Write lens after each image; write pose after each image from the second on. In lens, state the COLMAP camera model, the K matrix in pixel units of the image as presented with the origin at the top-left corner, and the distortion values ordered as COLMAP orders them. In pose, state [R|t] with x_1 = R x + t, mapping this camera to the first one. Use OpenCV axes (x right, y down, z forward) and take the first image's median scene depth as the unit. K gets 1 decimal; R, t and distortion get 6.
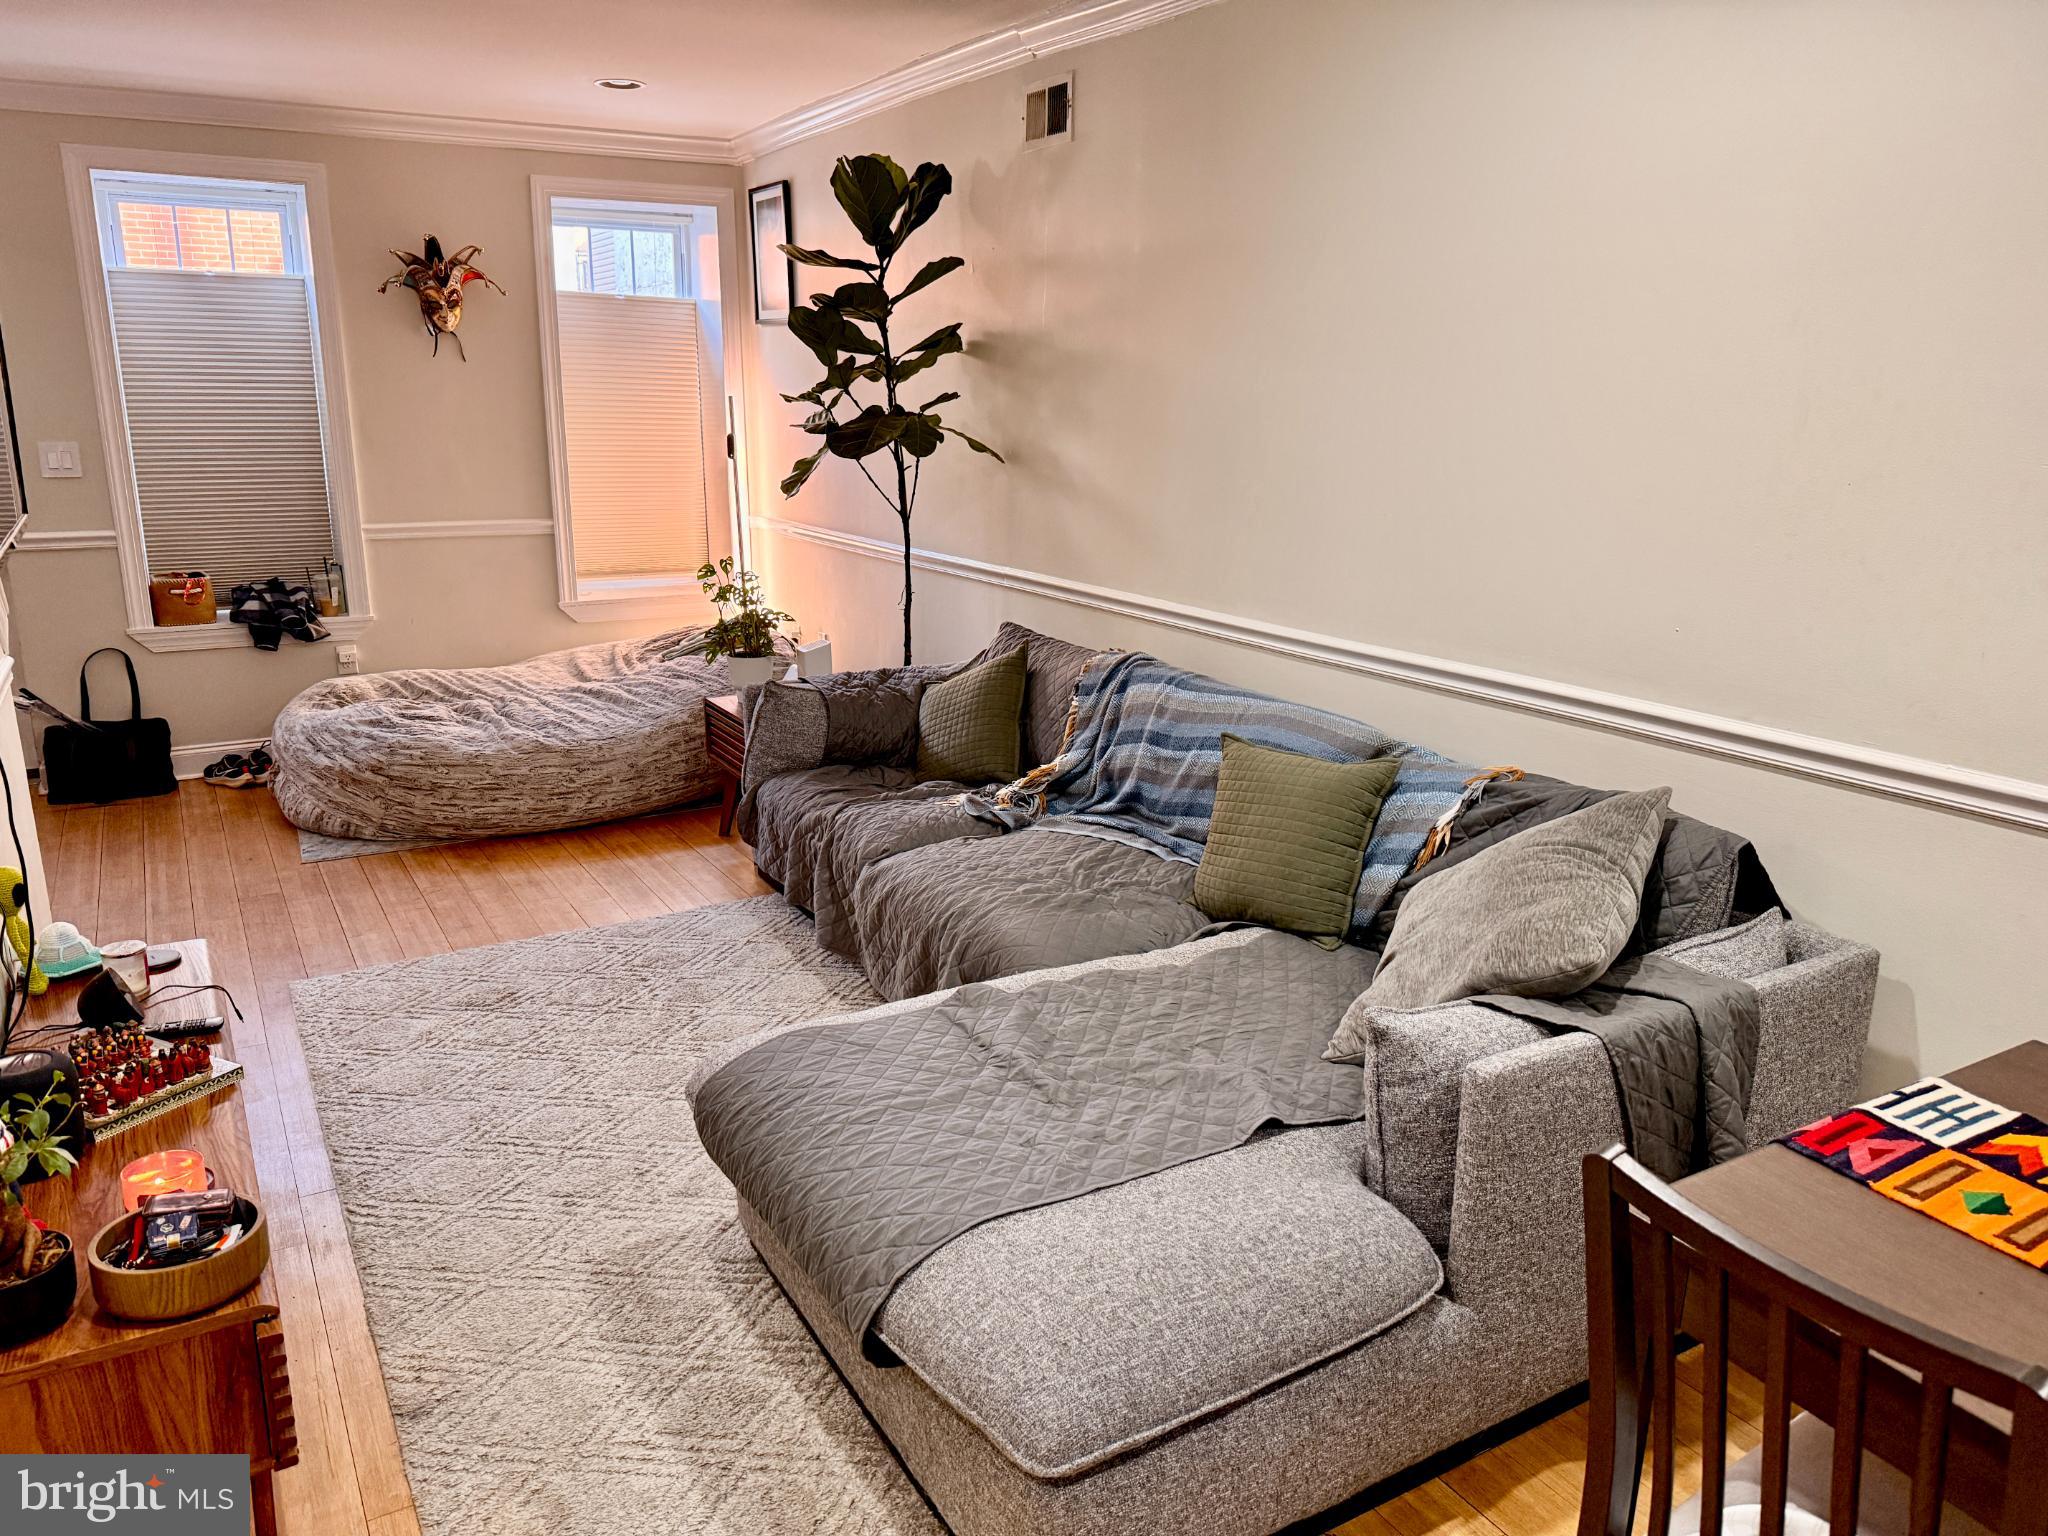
lens RADIAL K [[1458.9, 0, 1023.7], [0, 1458.9, 770.6], [0, 0, 1]] dist [0.033741, -0.039461]
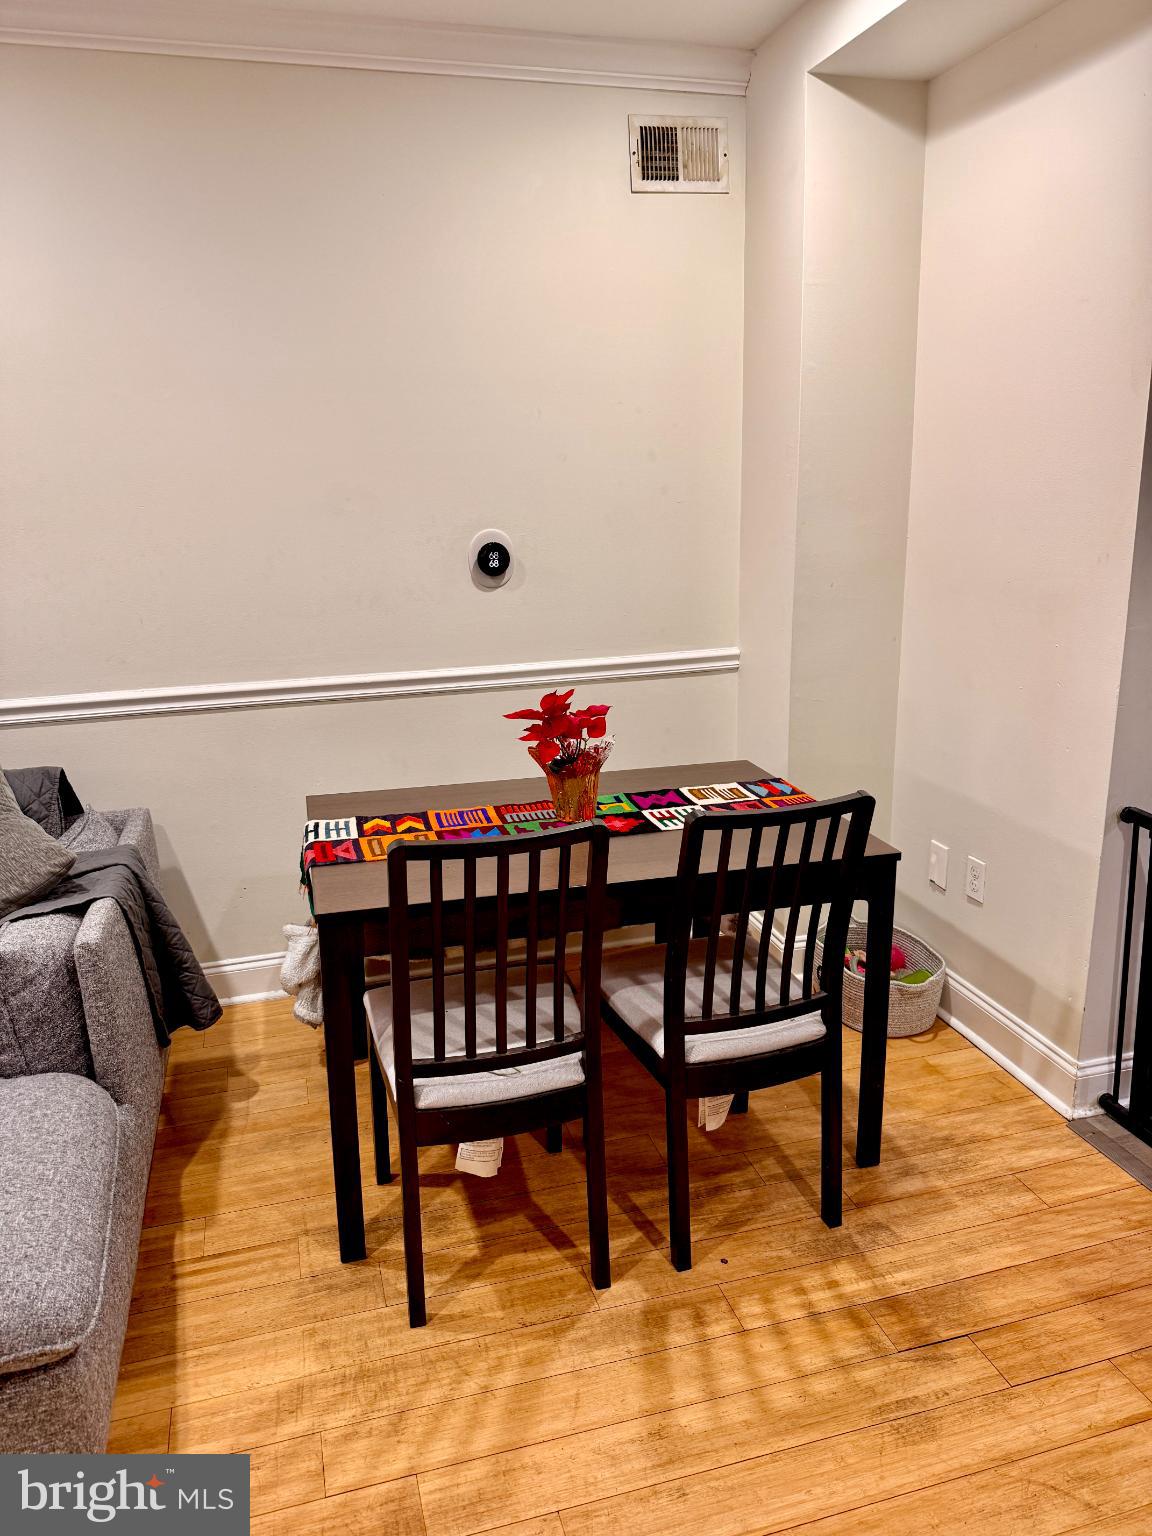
lens RADIAL K [[1094.2, 0, 574.8], [0, 1094.2, 763.2], [0, 0, 1]] dist [0.033741, -0.039461]
pose [[0.252958, -0.253395, 0.933704, -0.587008], [0.275759, 0.943943, 0.181465, -0.022859], [-0.927345, 0.211574, 0.308653, 0.230709]]
